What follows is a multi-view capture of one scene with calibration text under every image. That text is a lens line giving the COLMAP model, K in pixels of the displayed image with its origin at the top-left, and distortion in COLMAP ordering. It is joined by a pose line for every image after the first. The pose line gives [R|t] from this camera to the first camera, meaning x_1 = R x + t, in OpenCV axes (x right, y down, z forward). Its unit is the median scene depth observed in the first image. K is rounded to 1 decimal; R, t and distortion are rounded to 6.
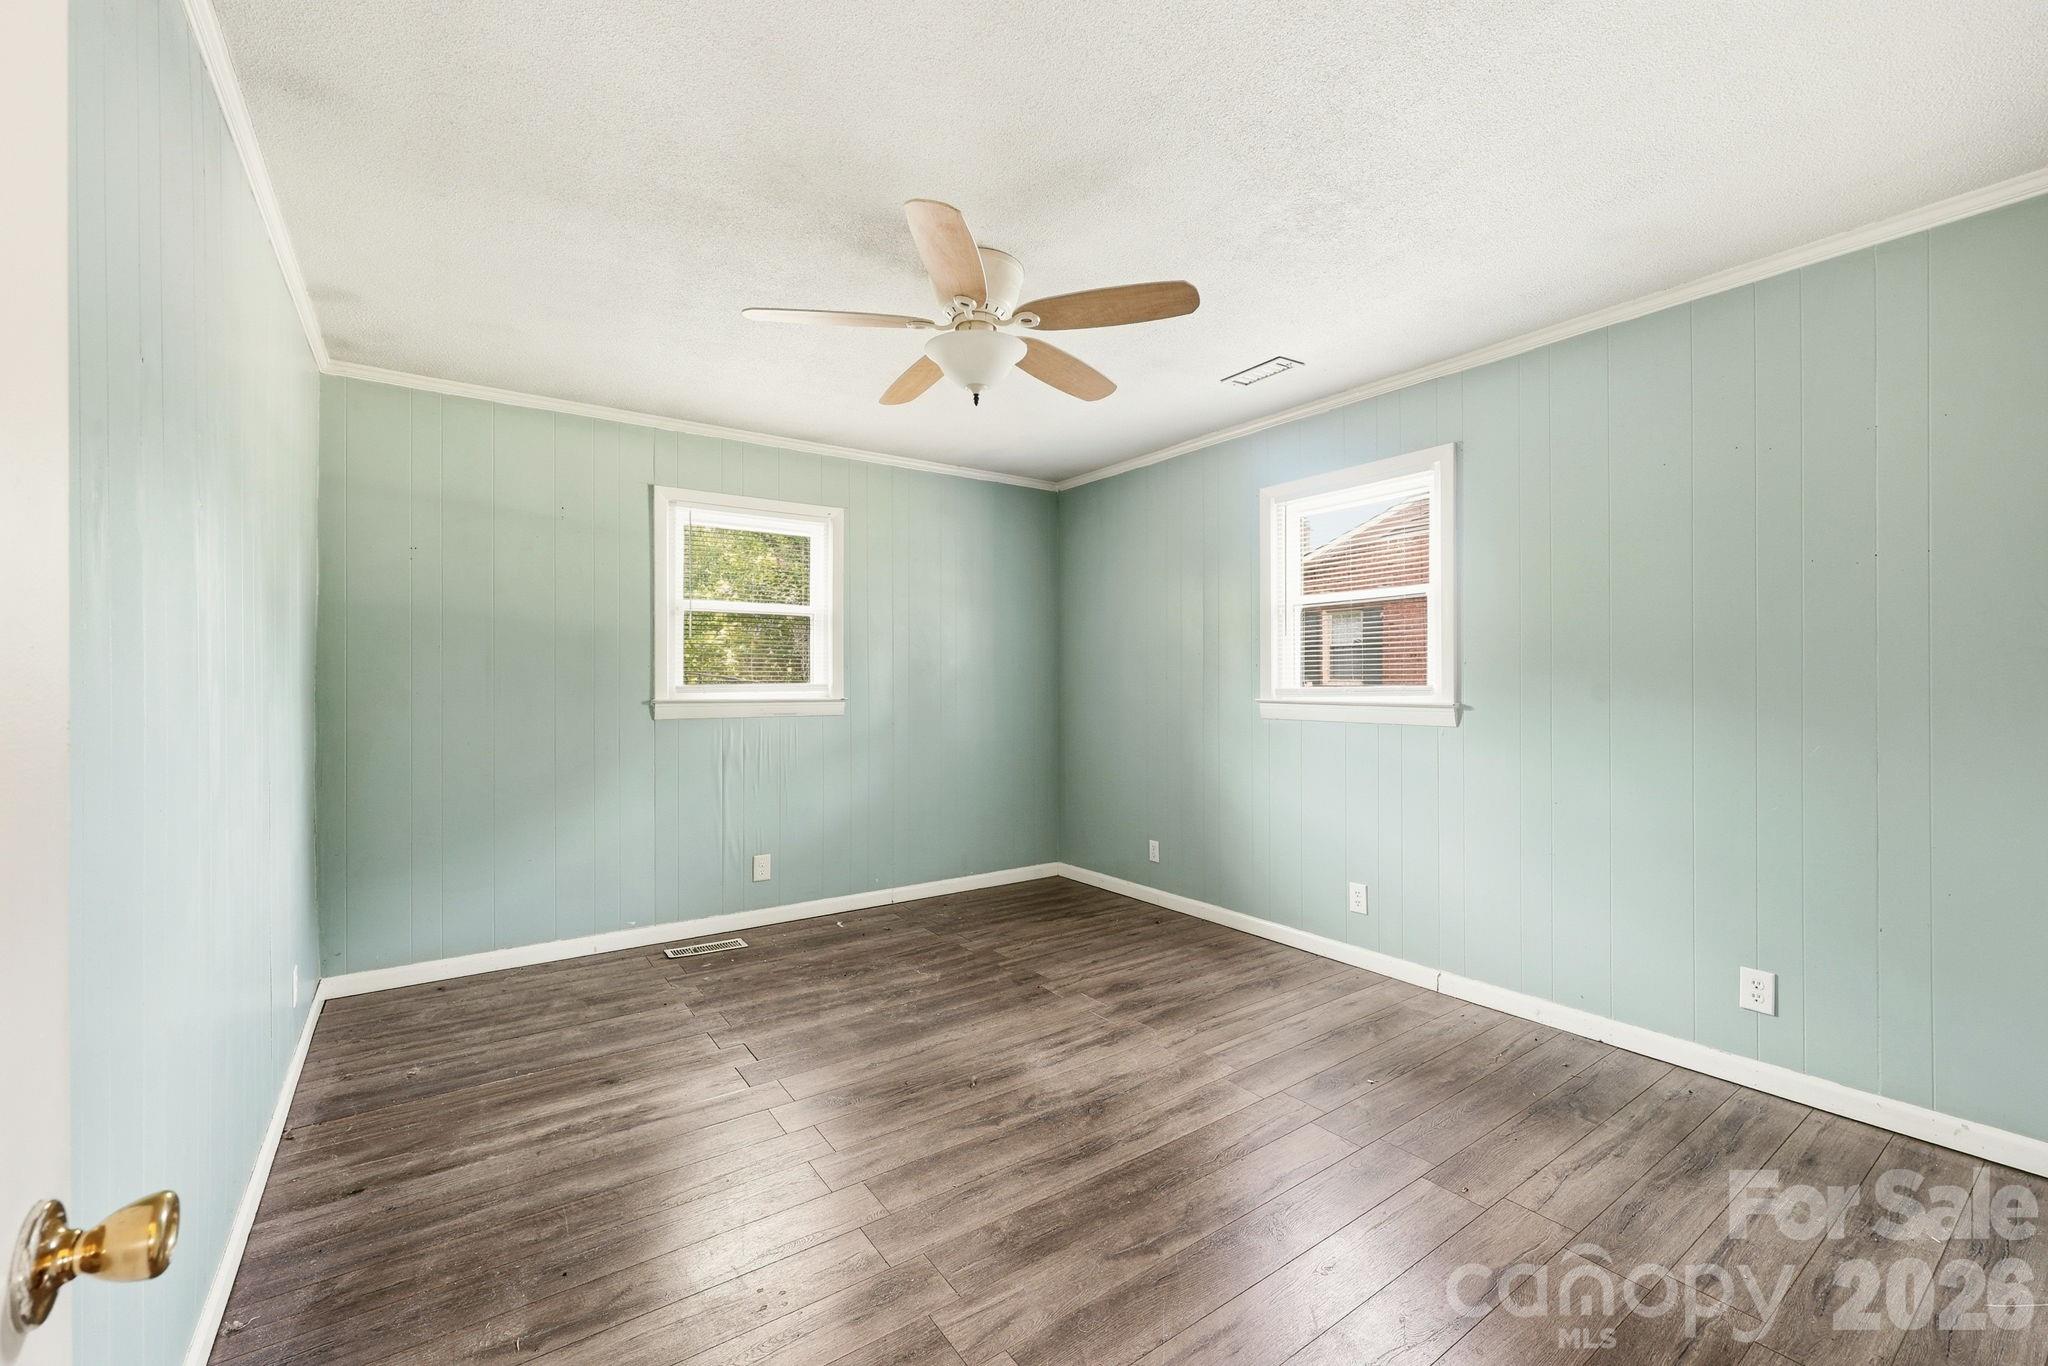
lens RADIAL K [[761.2, 0, 1024.0], [0, 761.2, 683.0], [0, 0, 1]] dist [-0.000249, -0.000032]
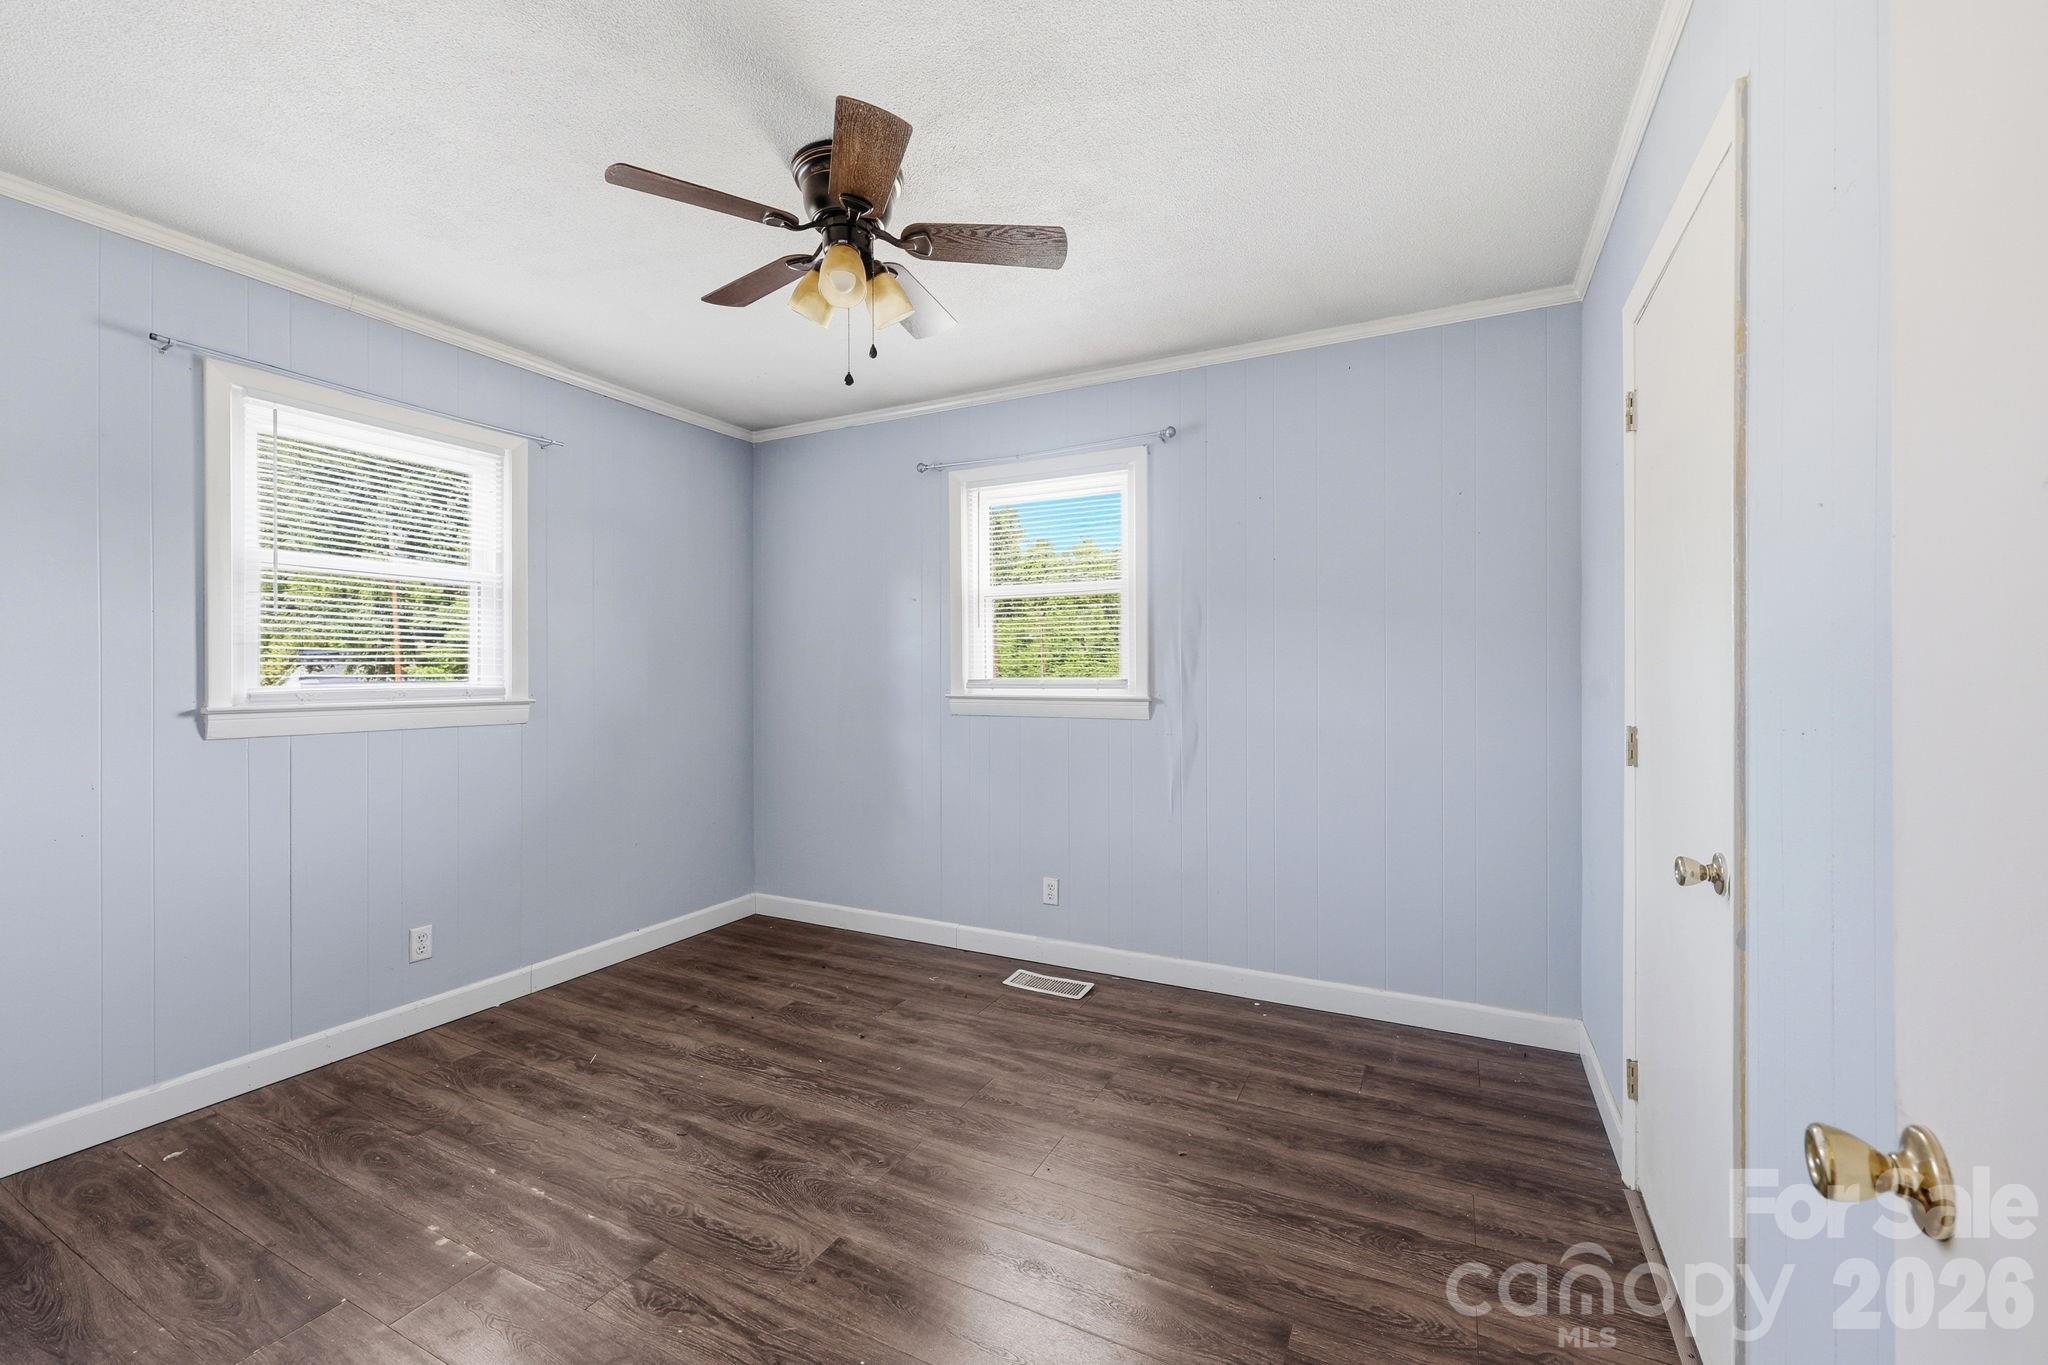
lens RADIAL K [[837.6, 0, 1023.3], [0, 837.6, 678.1], [0, 0, 1]] dist [0.000510, -0.000164]
pose [[0.882386, -0.005378, 0.470495, -0.195226], [0.005108, 0.999985, 0.001851, -0.000022], [-0.470498, 0.000770, 0.882401, 0.078795]]
